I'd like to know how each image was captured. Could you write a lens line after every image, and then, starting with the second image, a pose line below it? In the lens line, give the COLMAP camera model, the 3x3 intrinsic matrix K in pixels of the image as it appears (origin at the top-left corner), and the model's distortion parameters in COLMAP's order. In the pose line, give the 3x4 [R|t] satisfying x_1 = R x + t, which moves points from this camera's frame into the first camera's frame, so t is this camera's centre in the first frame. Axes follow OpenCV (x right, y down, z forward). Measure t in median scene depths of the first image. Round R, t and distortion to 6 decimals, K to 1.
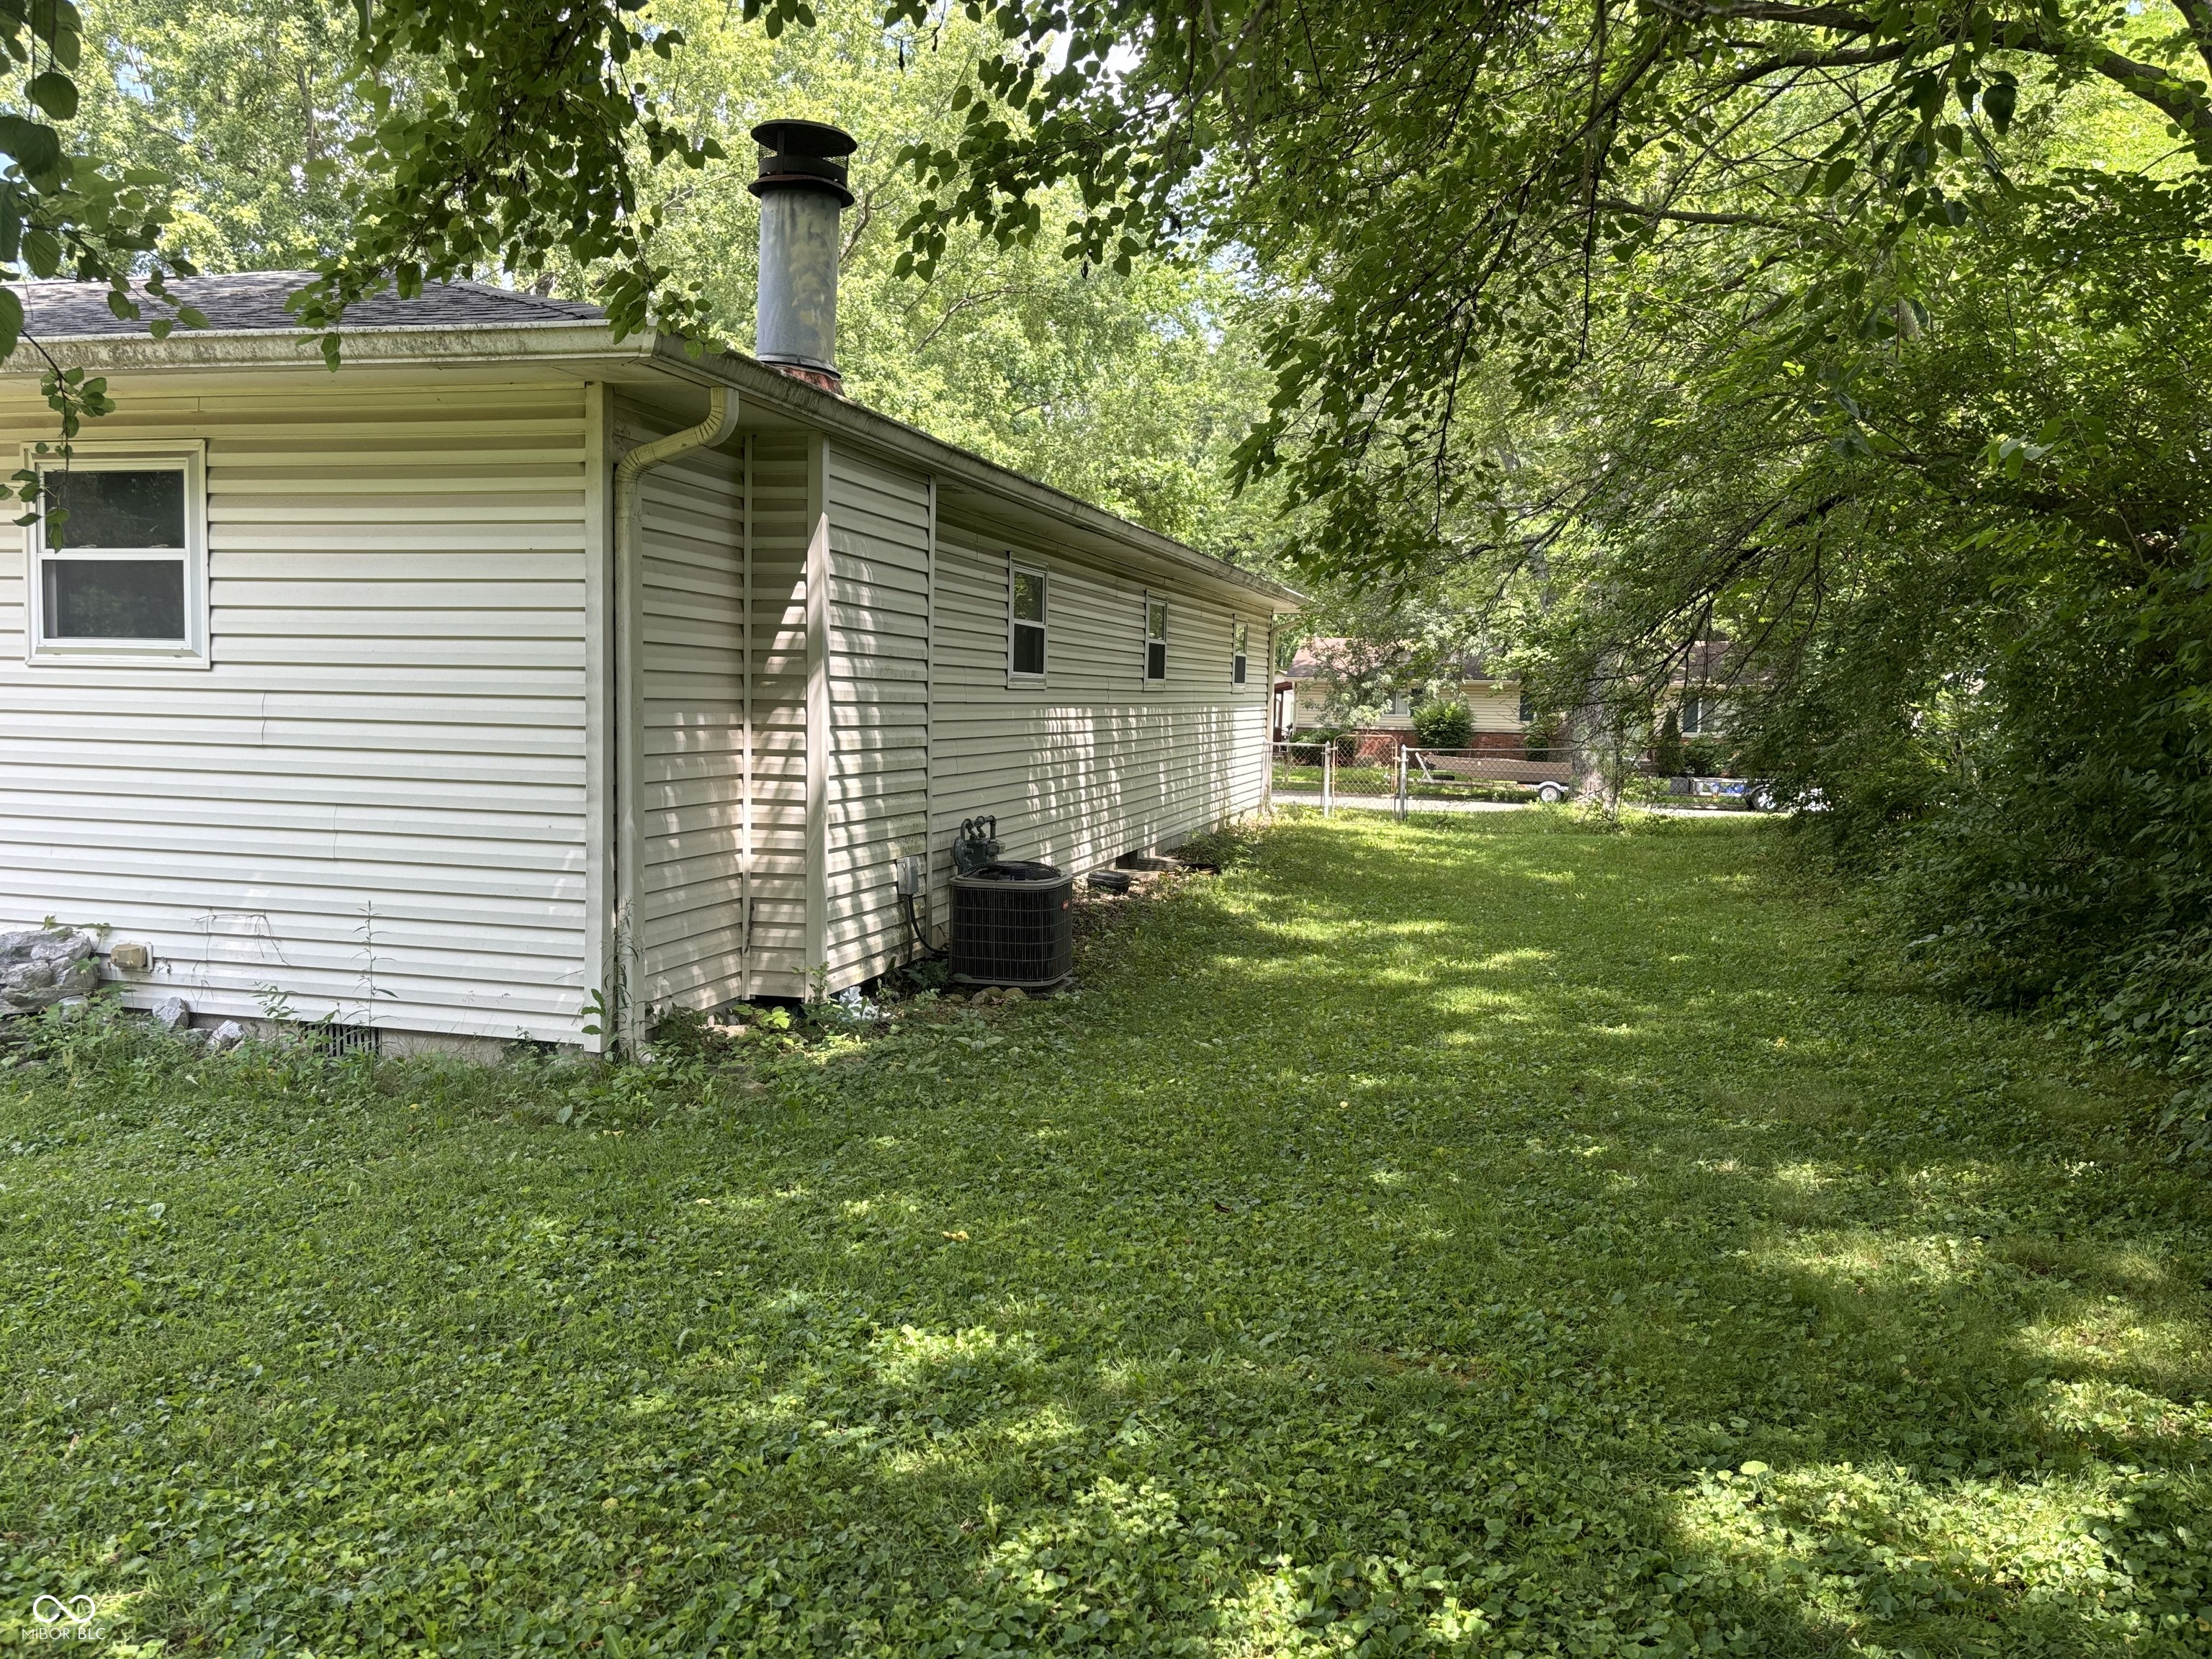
lens RADIAL K [[1695.6, 0, 1106.0], [0, 1695.6, 829.5], [0, 0, 1]] dist [0.042776, -0.052266]
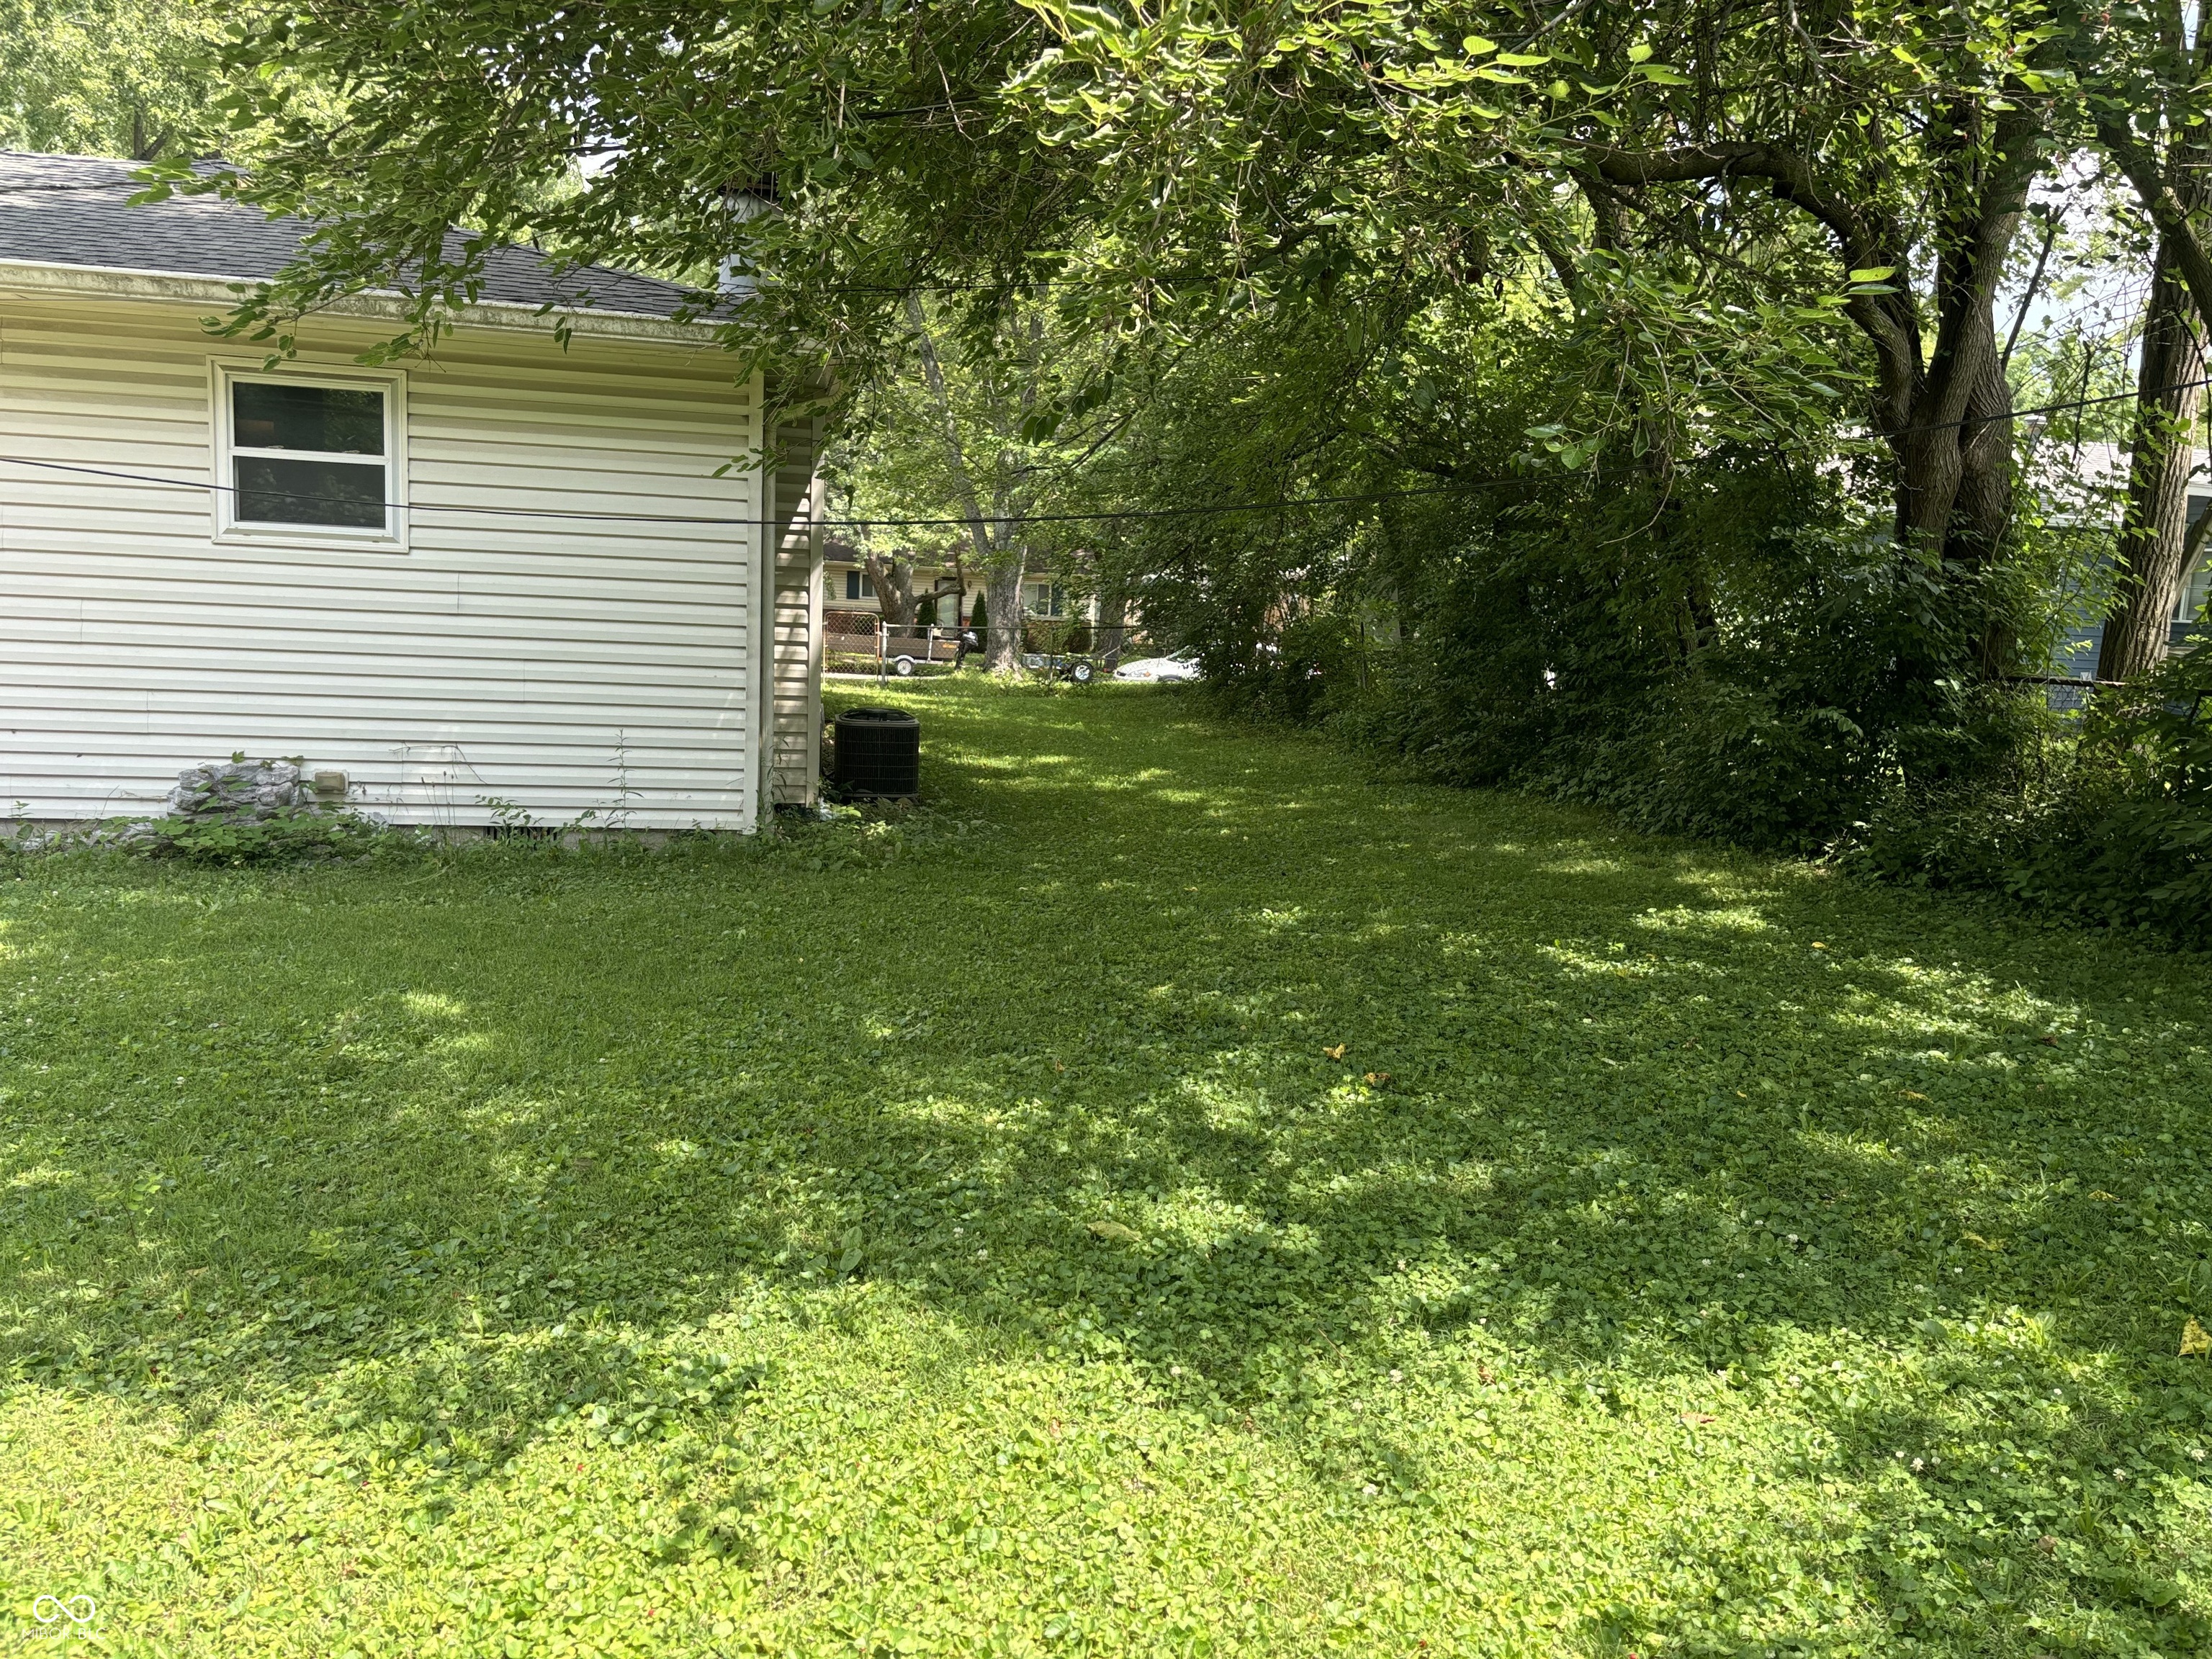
lens RADIAL K [[1695.6, 0, 1106.0], [0, 1695.6, 829.5], [0, 0, 1]] dist [0.042776, -0.052266]
pose [[0.898205, -0.040332, 0.437723, -0.606346], [0.008919, 0.997249, 0.073584, 0.022228], [-0.439487, -0.062189, 0.896094, -0.370383]]
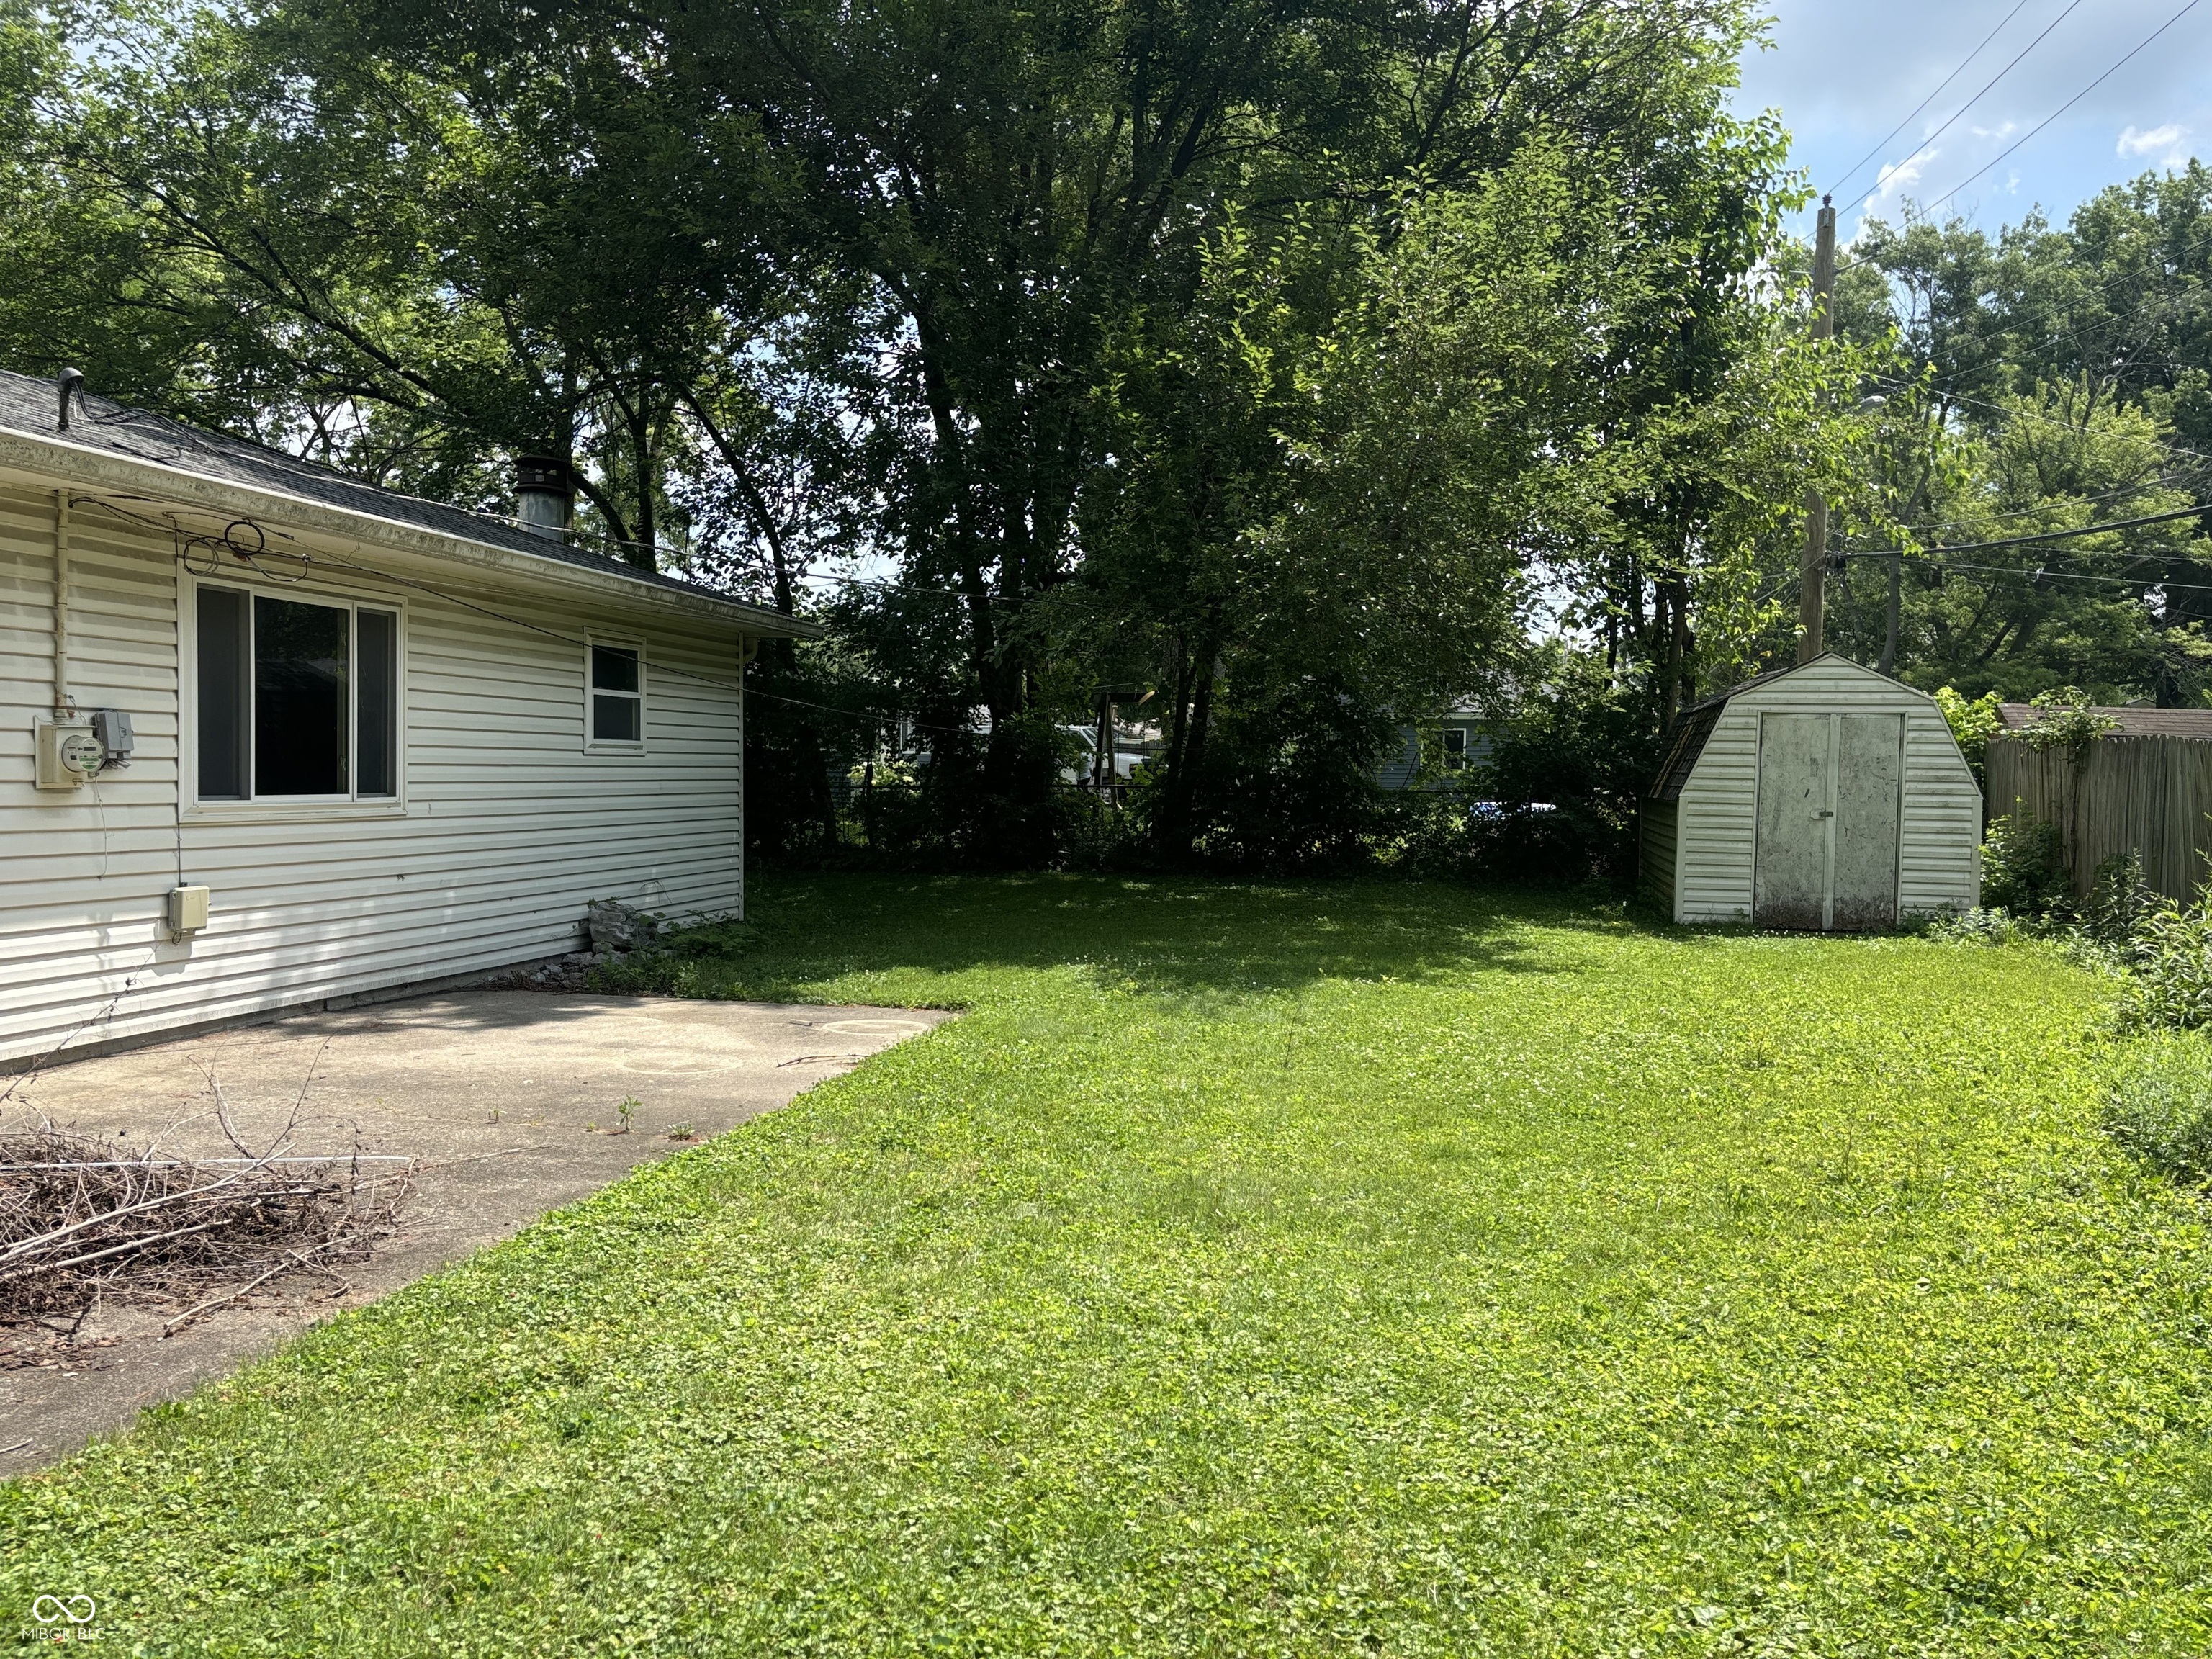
lens RADIAL K [[1695.6, 0, 1106.0], [0, 1695.6, 829.5], [0, 0, 1]] dist [0.042776, -0.052266]
pose [[-0.045562, -0.068209, 0.996630, -2.380080], [0.041825, 0.996661, 0.070124, -0.120944], [-0.998086, 0.044879, -0.042557, 0.555522]]
